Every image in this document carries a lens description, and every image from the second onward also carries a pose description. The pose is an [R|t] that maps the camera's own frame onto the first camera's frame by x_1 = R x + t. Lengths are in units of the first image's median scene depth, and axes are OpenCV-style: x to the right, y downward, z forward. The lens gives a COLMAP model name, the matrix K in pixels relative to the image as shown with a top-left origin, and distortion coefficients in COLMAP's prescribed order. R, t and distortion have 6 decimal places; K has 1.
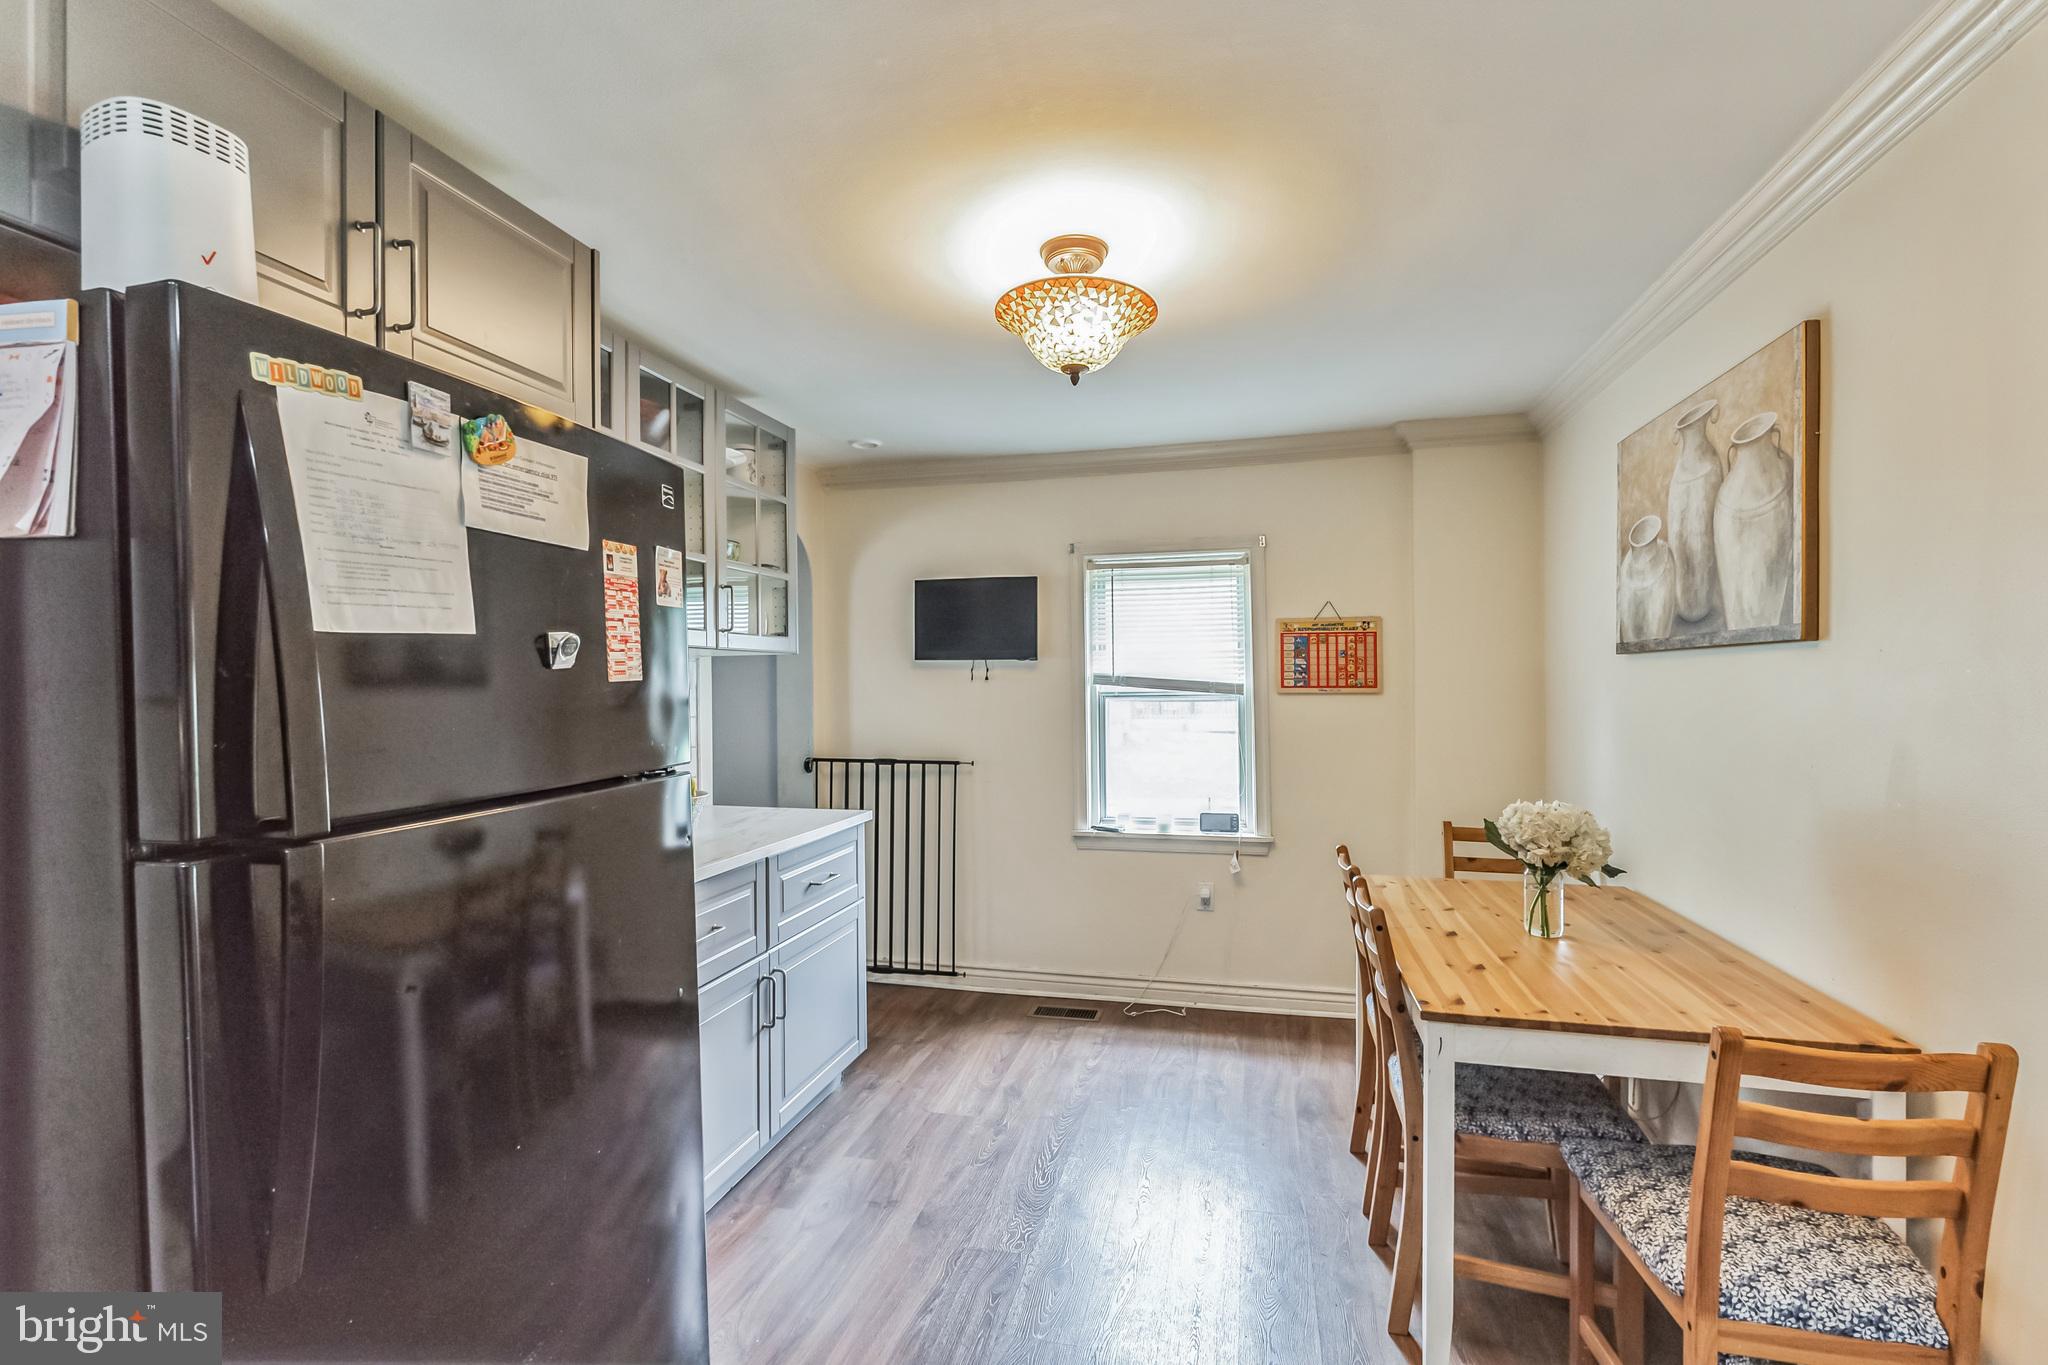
lens RADIAL K [[933.4, 0, 1024.0], [0, 933.4, 682.5], [0, 0, 1]] dist [0.000070, 0.000162]
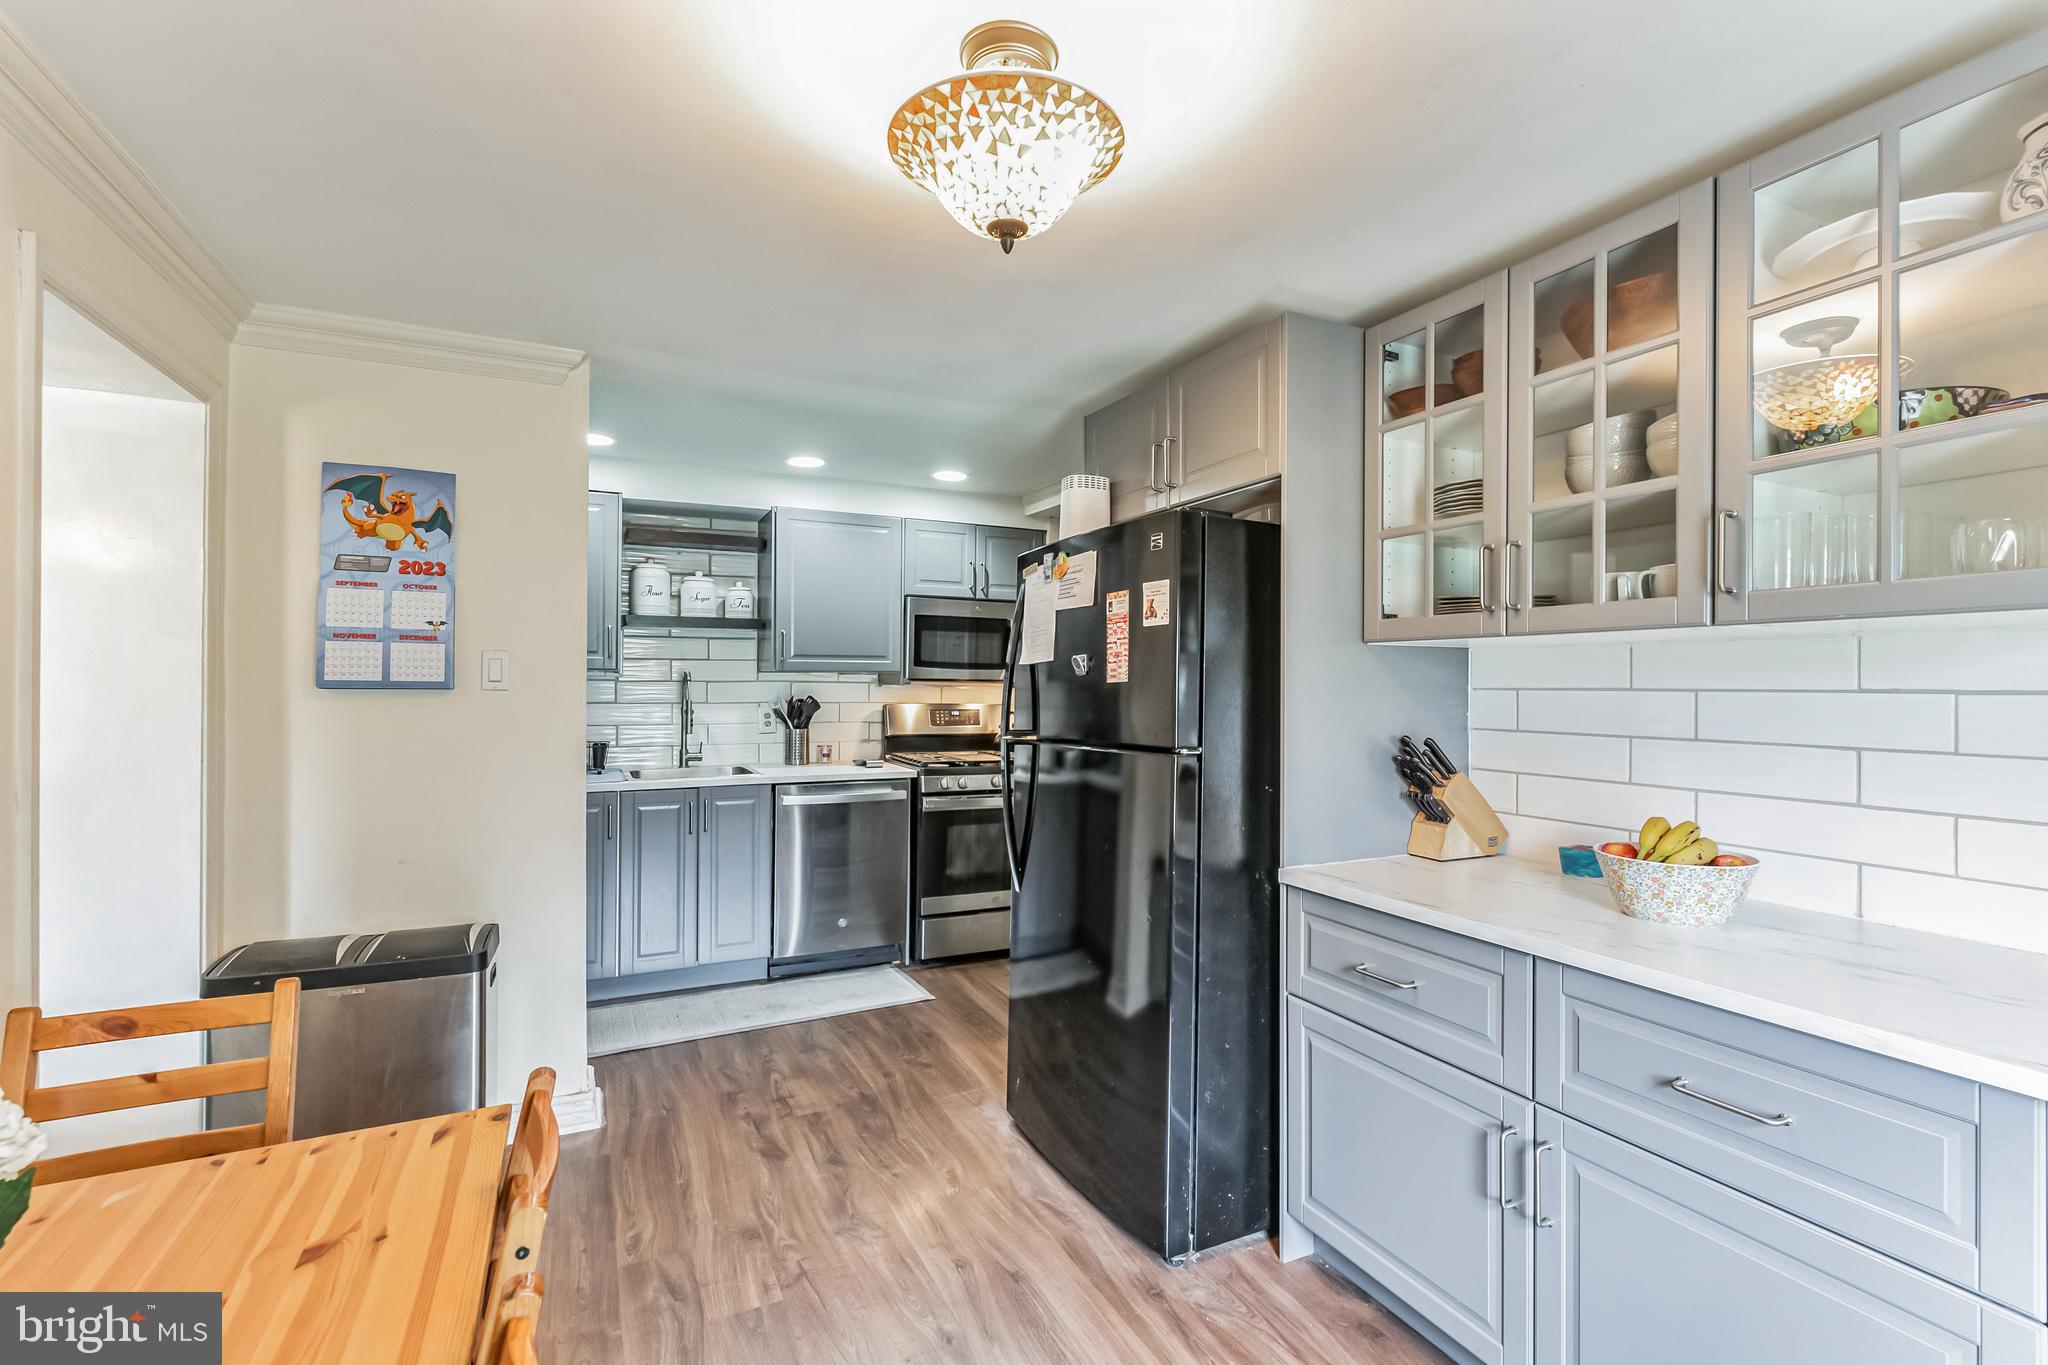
lens RADIAL K [[933.4, 0, 1024.0], [0, 933.4, 682.5], [0, 0, 1]] dist [0.000070, 0.000162]
pose [[-0.777387, 0.002251, -0.629019, 0.645490], [0.000494, 0.999995, 0.002968, -0.005685], [0.629023, 0.001997, -0.777384, 2.083522]]
